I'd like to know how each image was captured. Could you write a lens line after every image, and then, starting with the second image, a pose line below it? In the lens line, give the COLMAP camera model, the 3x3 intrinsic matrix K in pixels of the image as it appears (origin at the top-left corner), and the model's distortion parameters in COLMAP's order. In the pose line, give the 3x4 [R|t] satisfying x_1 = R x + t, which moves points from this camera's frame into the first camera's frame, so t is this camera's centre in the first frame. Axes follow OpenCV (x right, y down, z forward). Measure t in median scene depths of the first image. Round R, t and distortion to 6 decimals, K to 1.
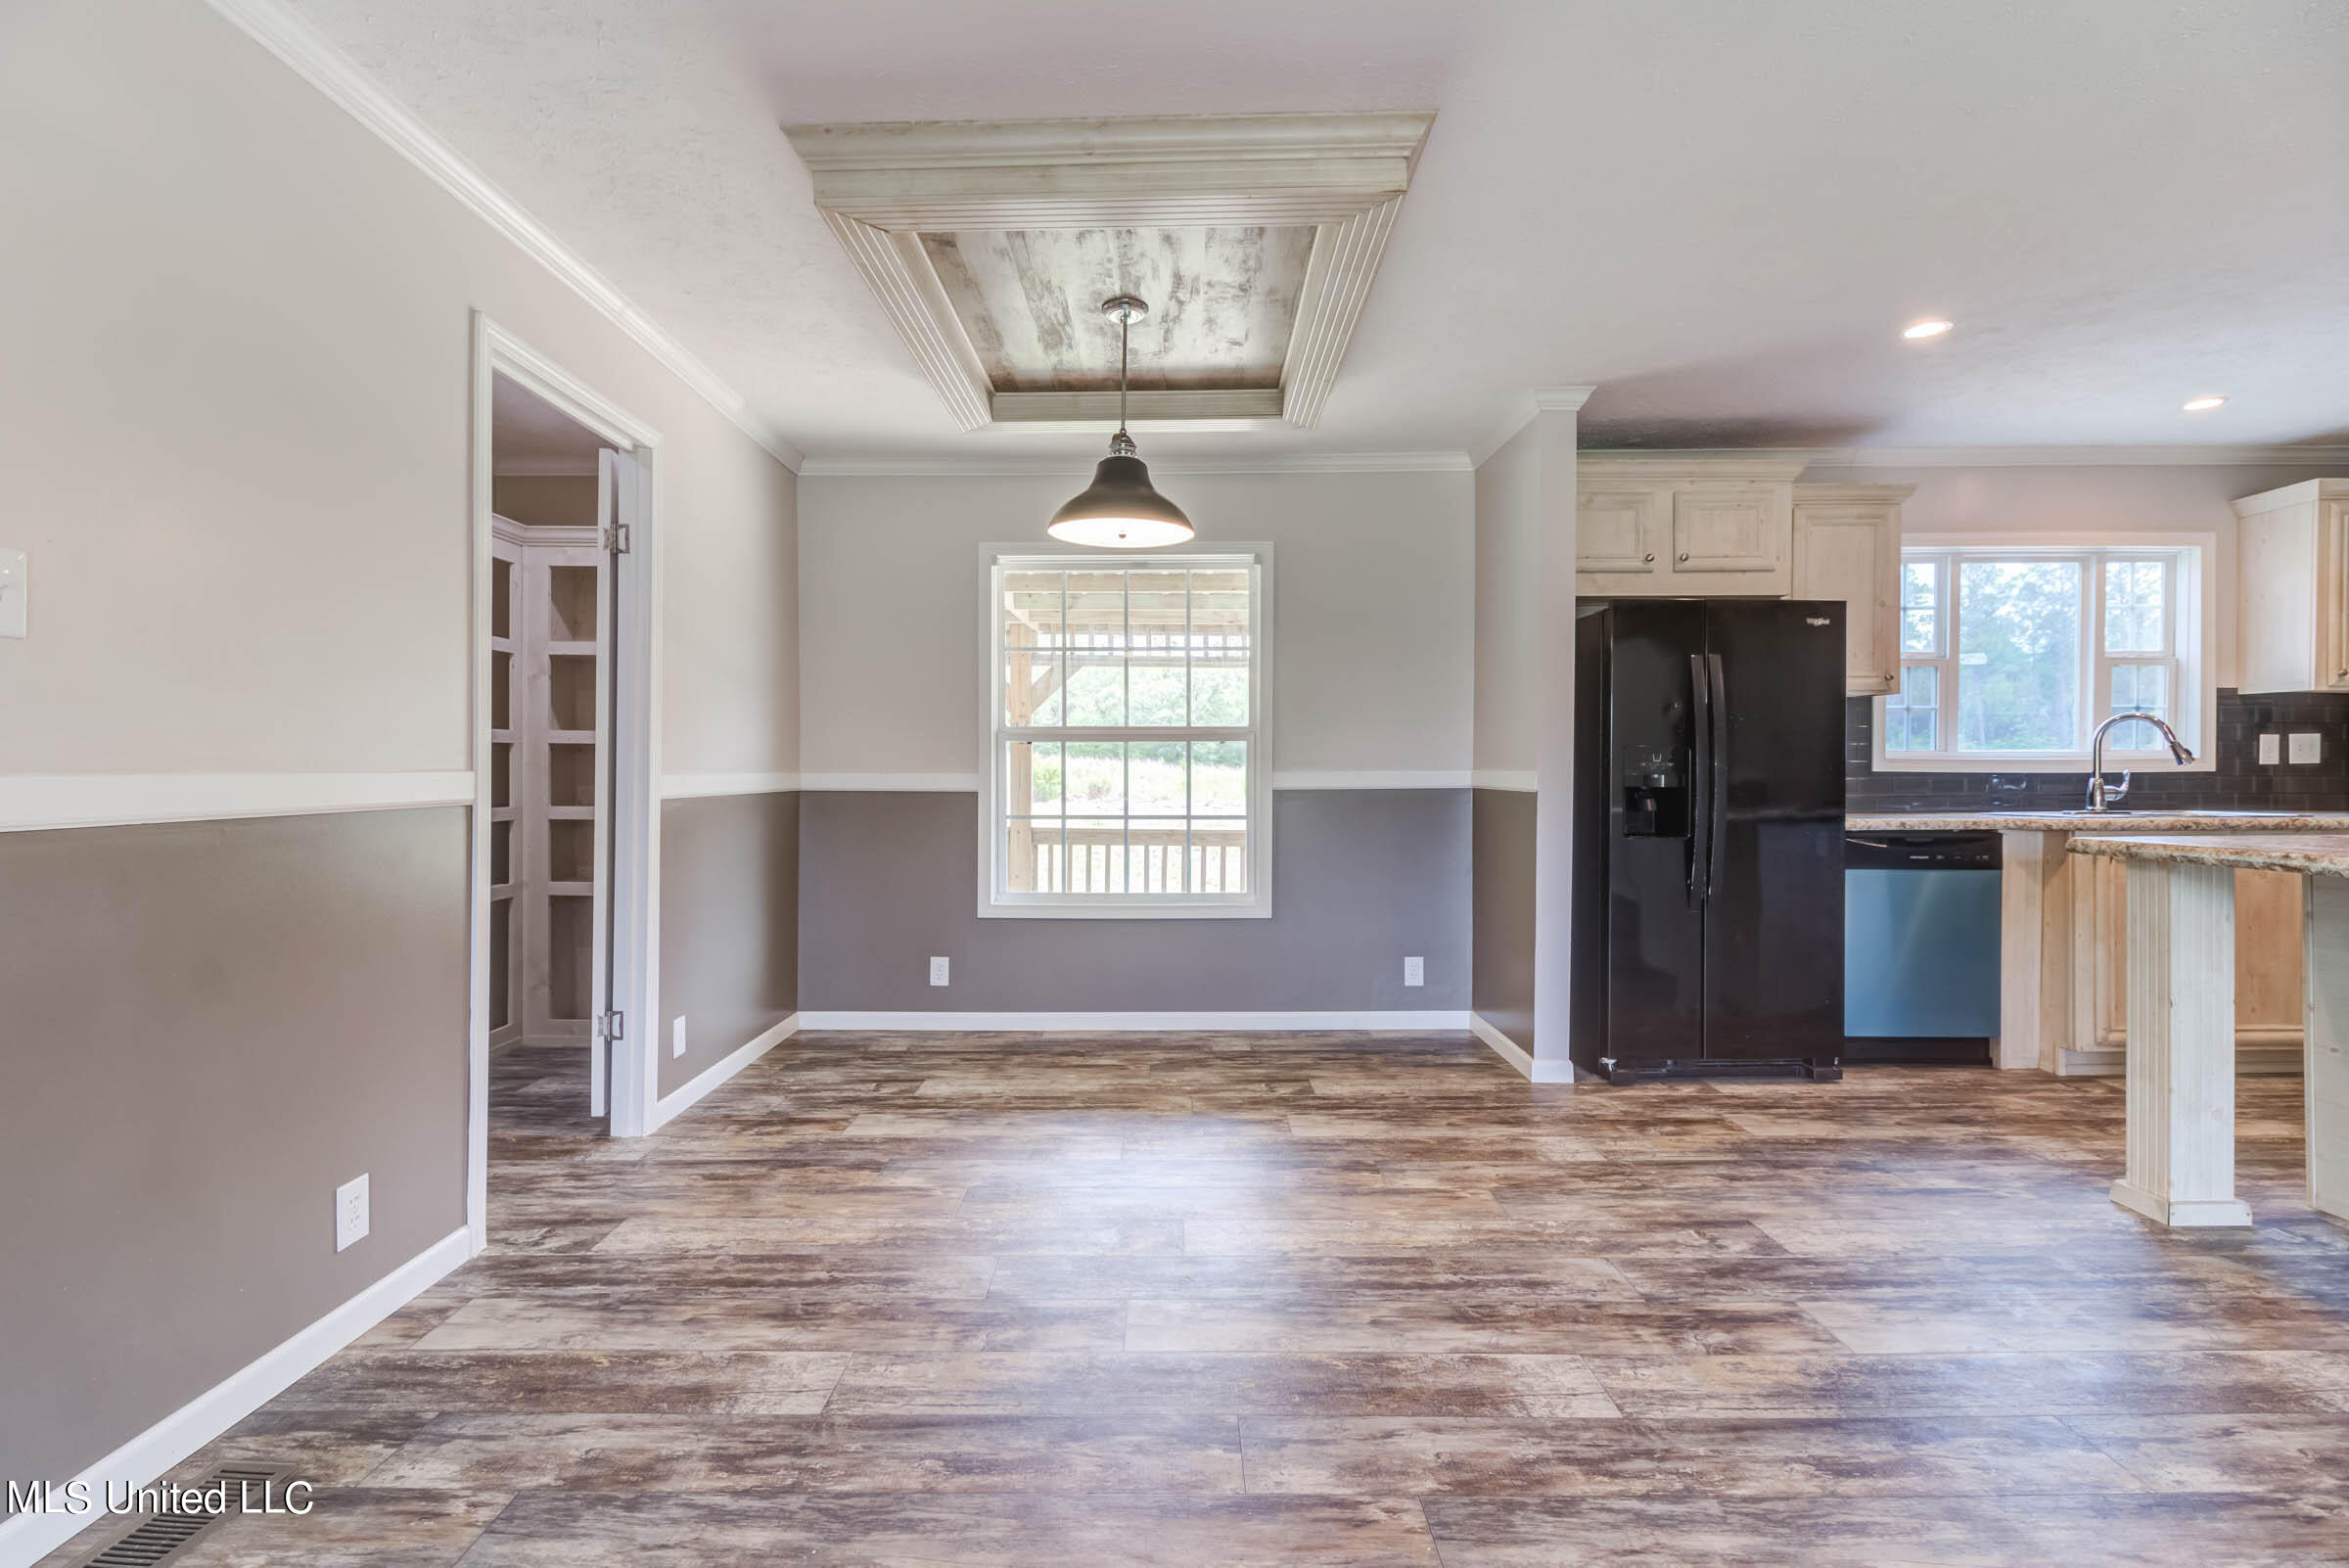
lens RADIAL K [[1077.7, 0, 1142.7], [0, 1077.7, 774.5], [0, 0, 1]] dist [0.022003, -0.016268]
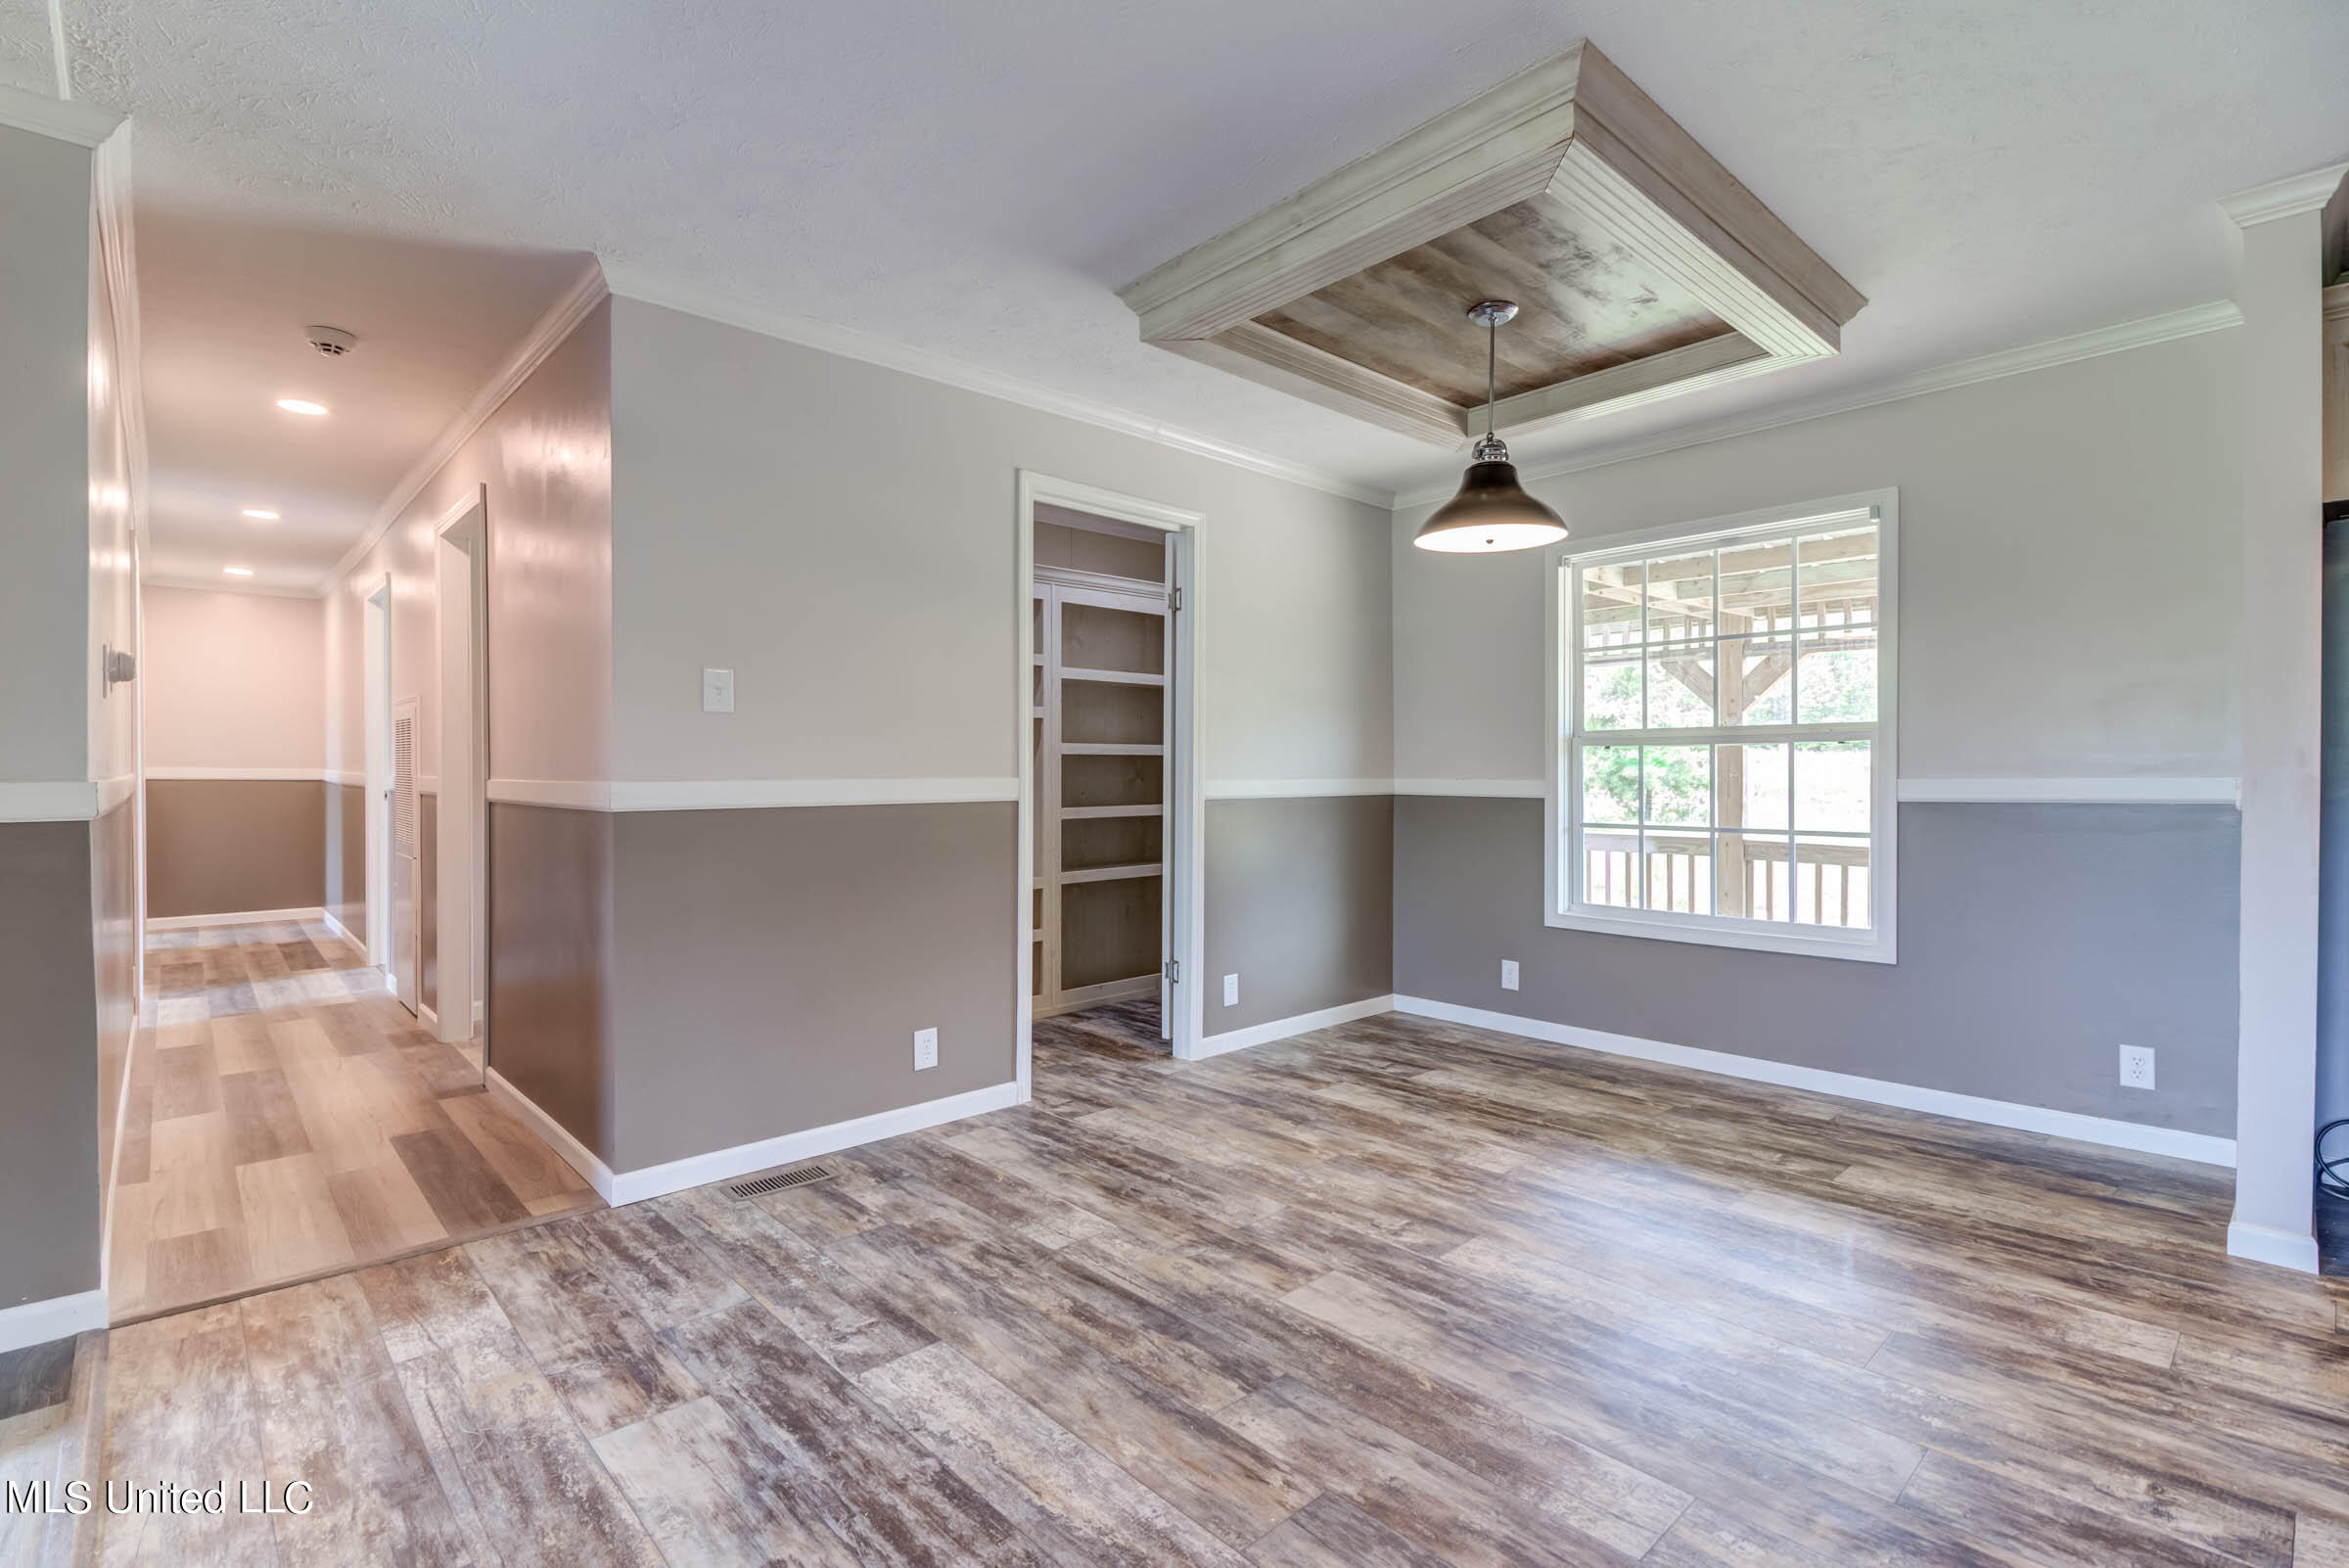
lens RADIAL K [[1074.8, 0, 1161.6], [0, 1074.8, 772.0], [0, 0, 1]] dist [0.016115, -0.011530]
pose [[0.691011, -0.001356, -0.722843, 0.442376], [-0.002874, 0.999985, -0.004623, -0.003135], [0.722839, 0.005272, 0.690997, 0.090561]]
